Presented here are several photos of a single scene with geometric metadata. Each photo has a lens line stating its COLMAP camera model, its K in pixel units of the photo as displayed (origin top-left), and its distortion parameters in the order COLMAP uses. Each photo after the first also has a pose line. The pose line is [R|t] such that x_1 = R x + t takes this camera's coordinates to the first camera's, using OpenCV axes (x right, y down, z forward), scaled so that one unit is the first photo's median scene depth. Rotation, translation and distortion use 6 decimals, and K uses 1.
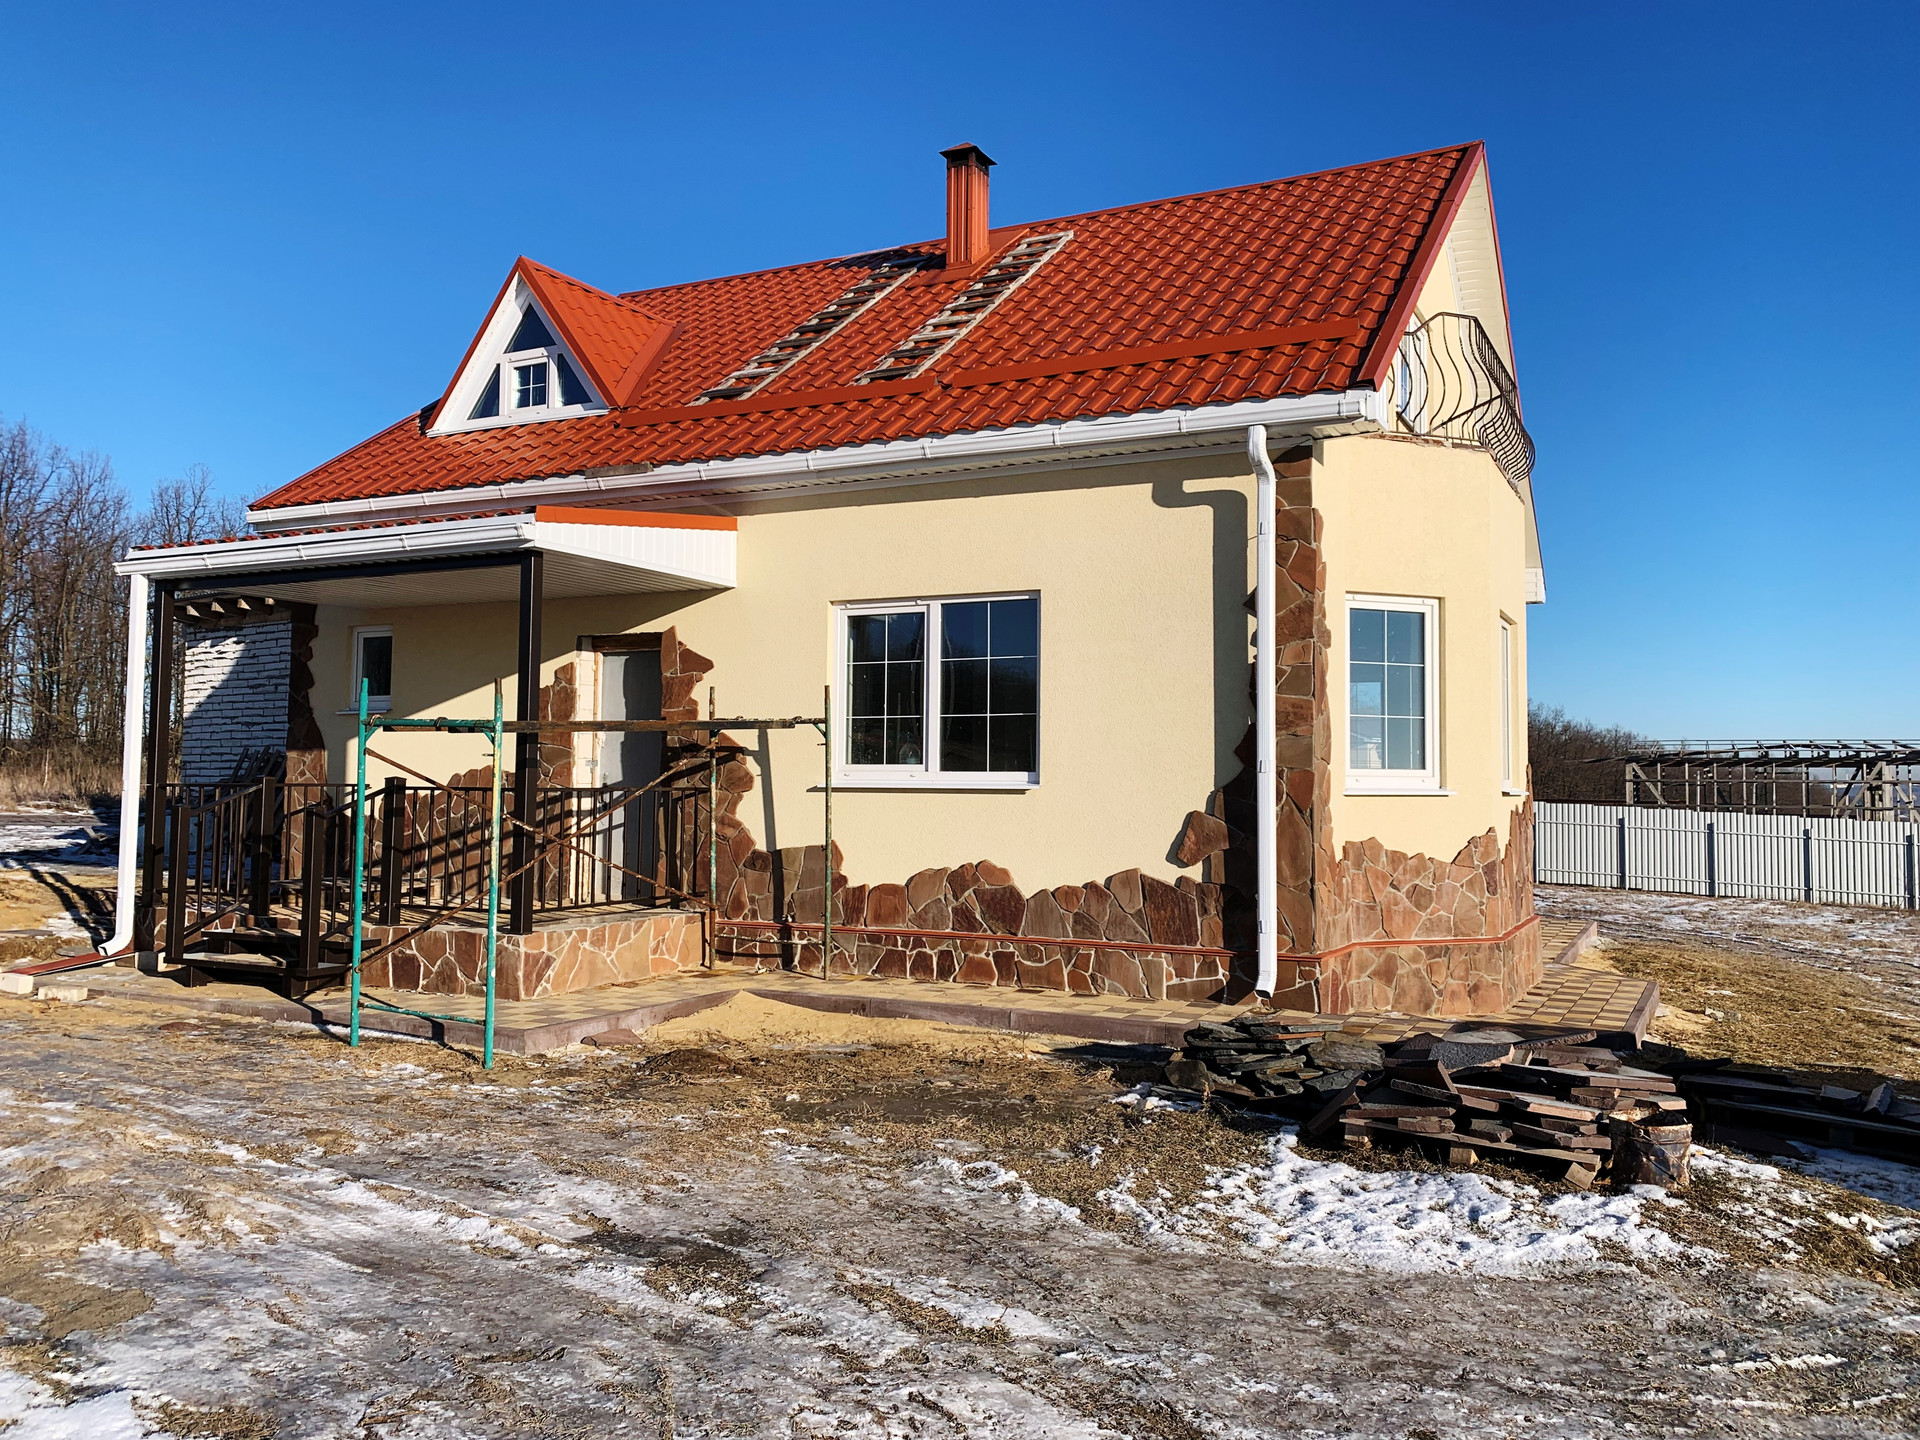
lens RADIAL K [[1425.4, 0, 960.0], [0, 1425.4, 720.0], [0, 0, 1]] dist [0.073691, -0.000919]
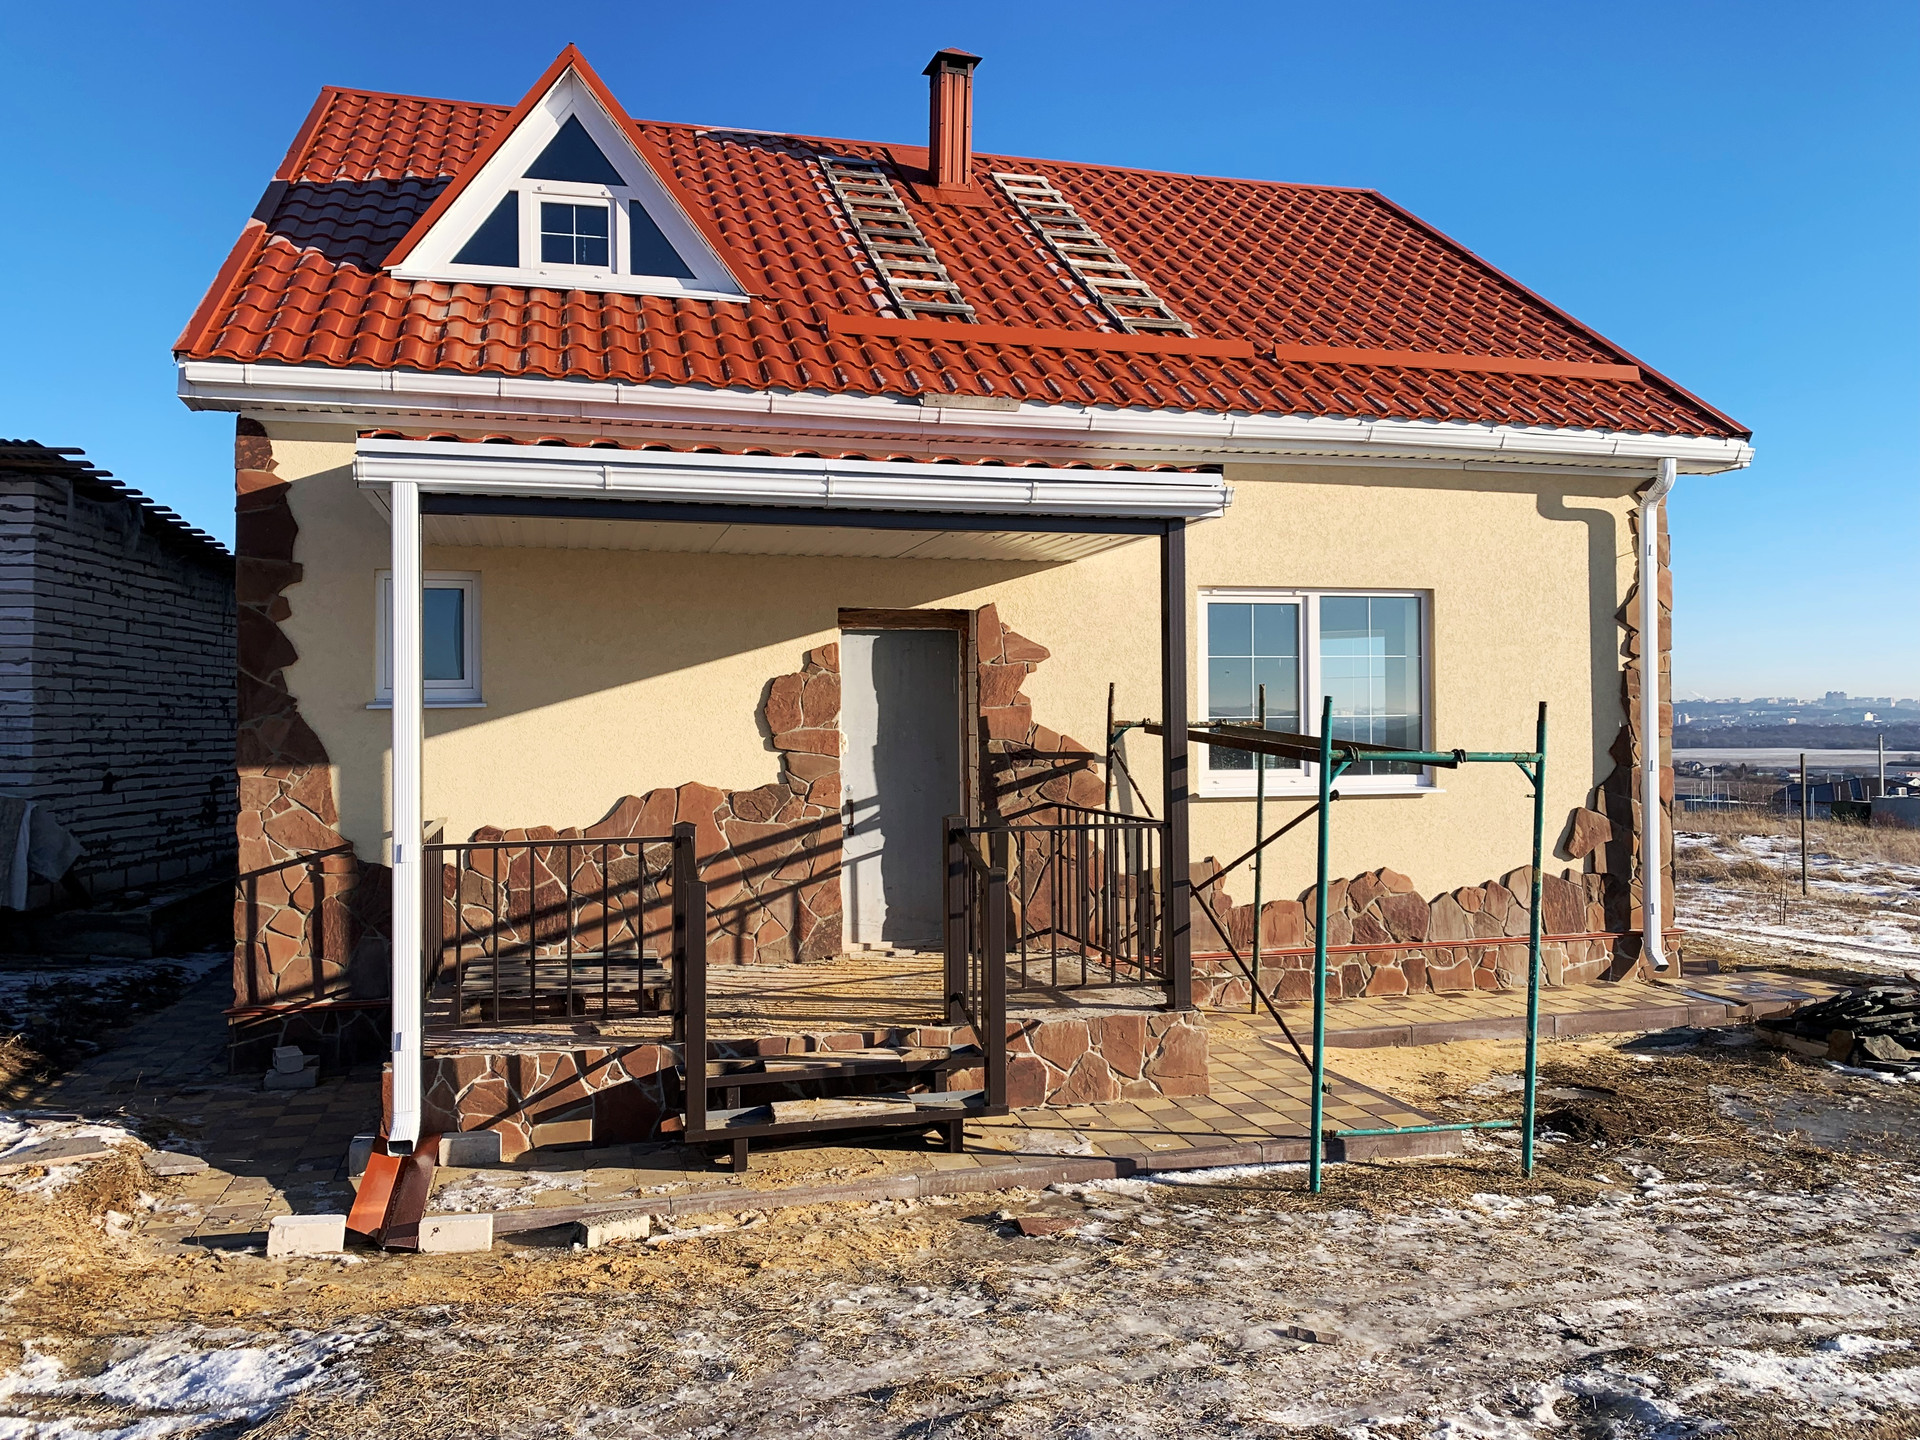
lens RADIAL K [[1453.8, 0, 963.4], [0, 1453.8, 708.6], [0, 0, 1]] dist [0.039646, -0.004658]
pose [[0.748326, -0.007281, 0.663291, -0.758273], [-0.012157, 0.999621, 0.024689, -0.026484], [-0.663220, -0.026539, 0.747954, 0.406541]]
